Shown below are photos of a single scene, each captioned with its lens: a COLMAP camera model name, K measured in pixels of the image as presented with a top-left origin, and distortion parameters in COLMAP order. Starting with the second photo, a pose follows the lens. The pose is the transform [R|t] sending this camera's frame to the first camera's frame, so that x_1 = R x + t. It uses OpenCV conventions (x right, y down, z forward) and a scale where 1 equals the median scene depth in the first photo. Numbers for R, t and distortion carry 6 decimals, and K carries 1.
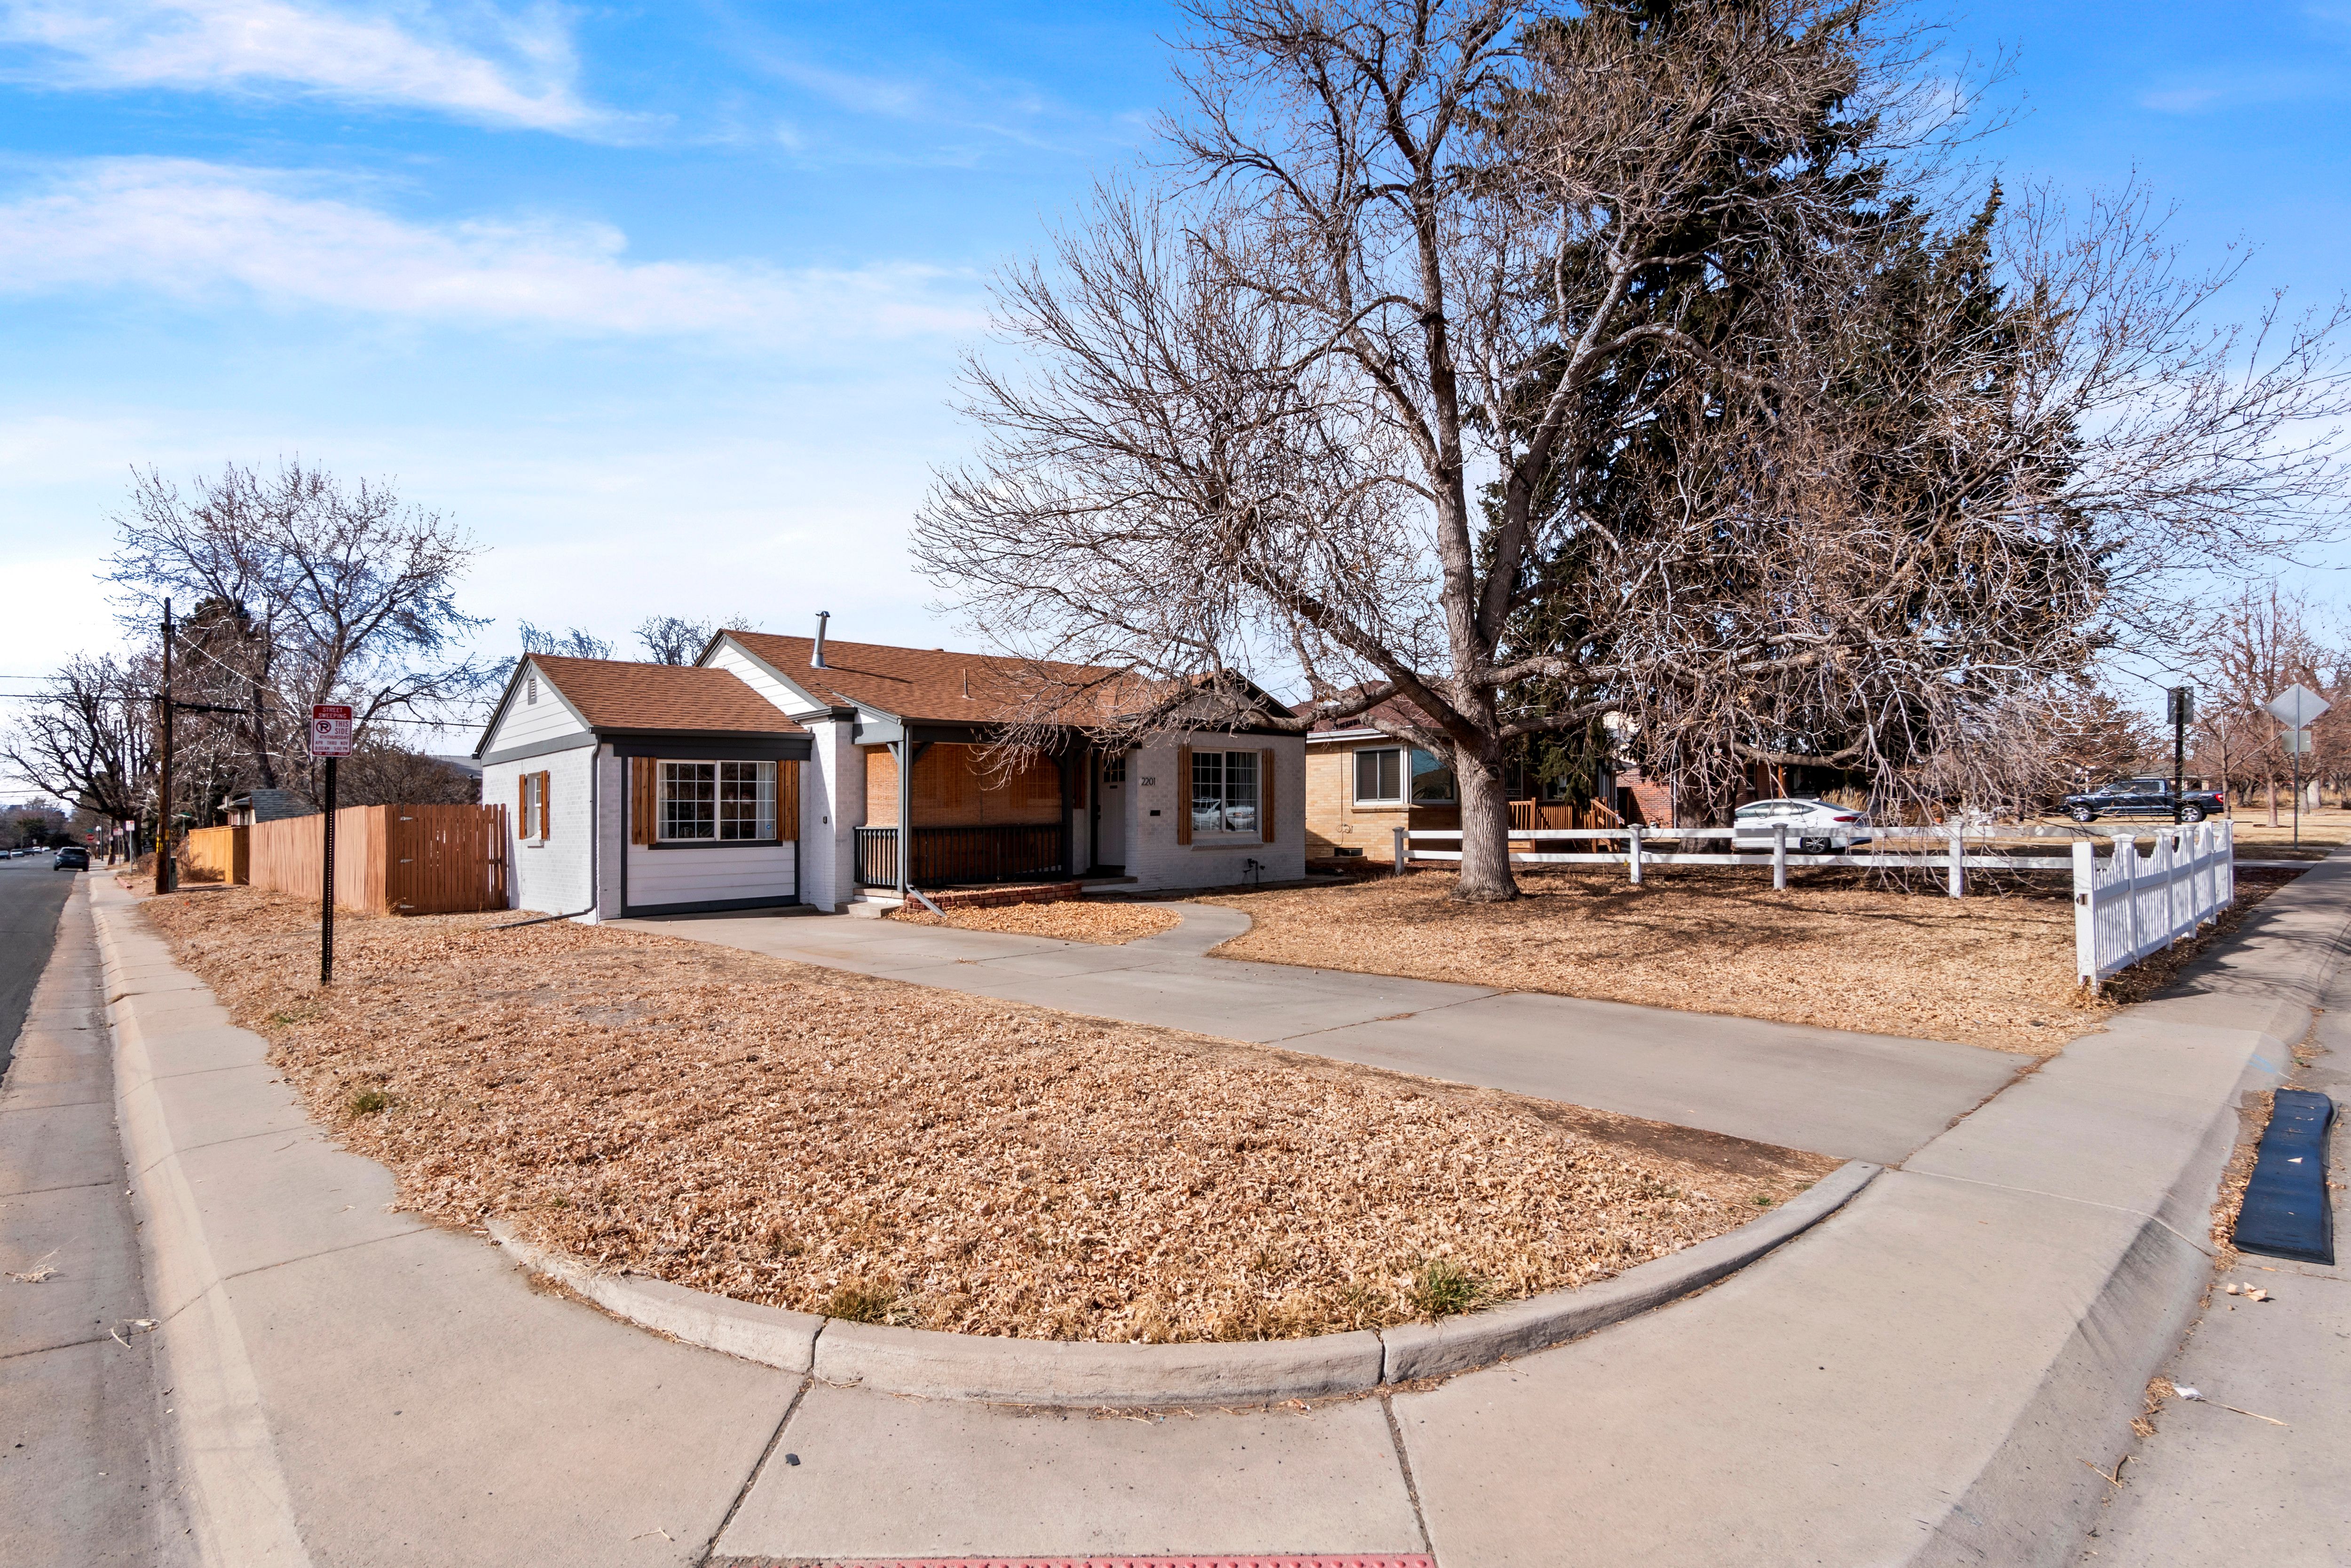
lens RADIAL K [[1204.9, 0, 1175.1], [0, 1204.9, 784.7], [0, 0, 1]] dist [-0.000398, 0.000025]
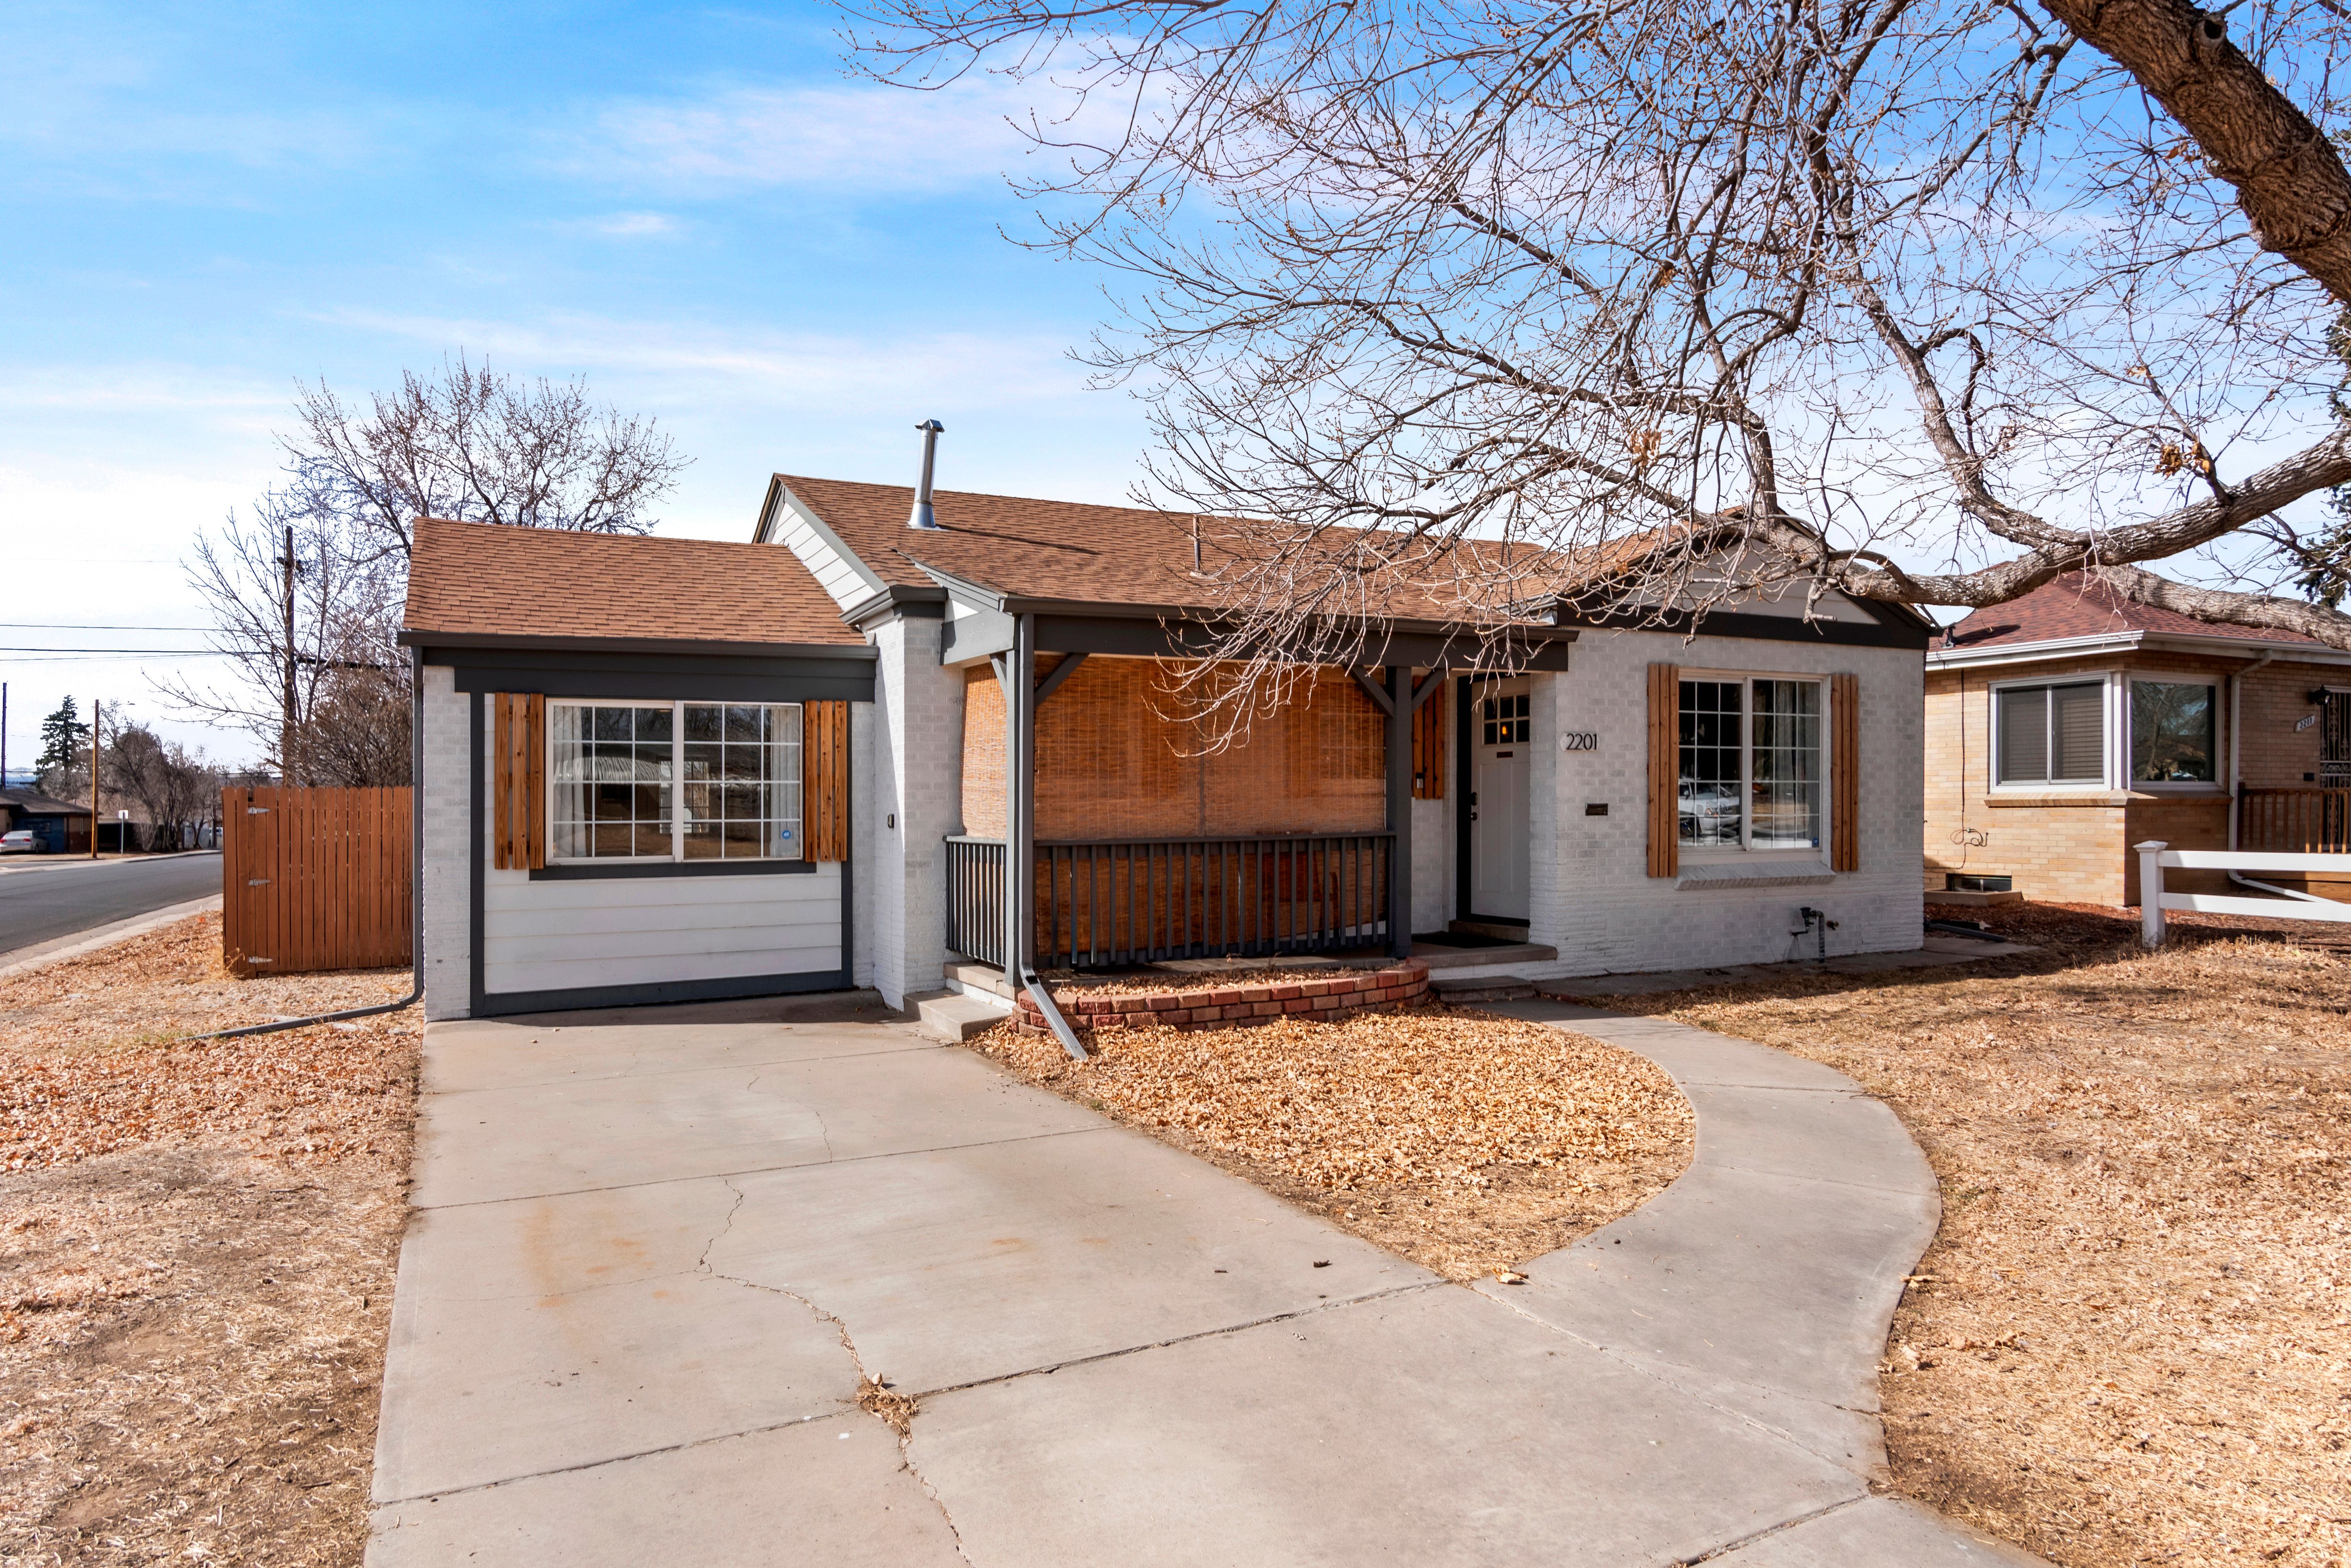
lens RADIAL K [[1242.1, 0, 1168.5], [0, 1242.1, 773.4], [0, 0, 1]] dist [0.001870, 0.000256]
pose [[0.947259, 0.000234, -0.320468, -0.021704], [0.002009, 0.999976, 0.006668, 0.006558], [0.320462, -0.006960, 0.947236, 0.554923]]
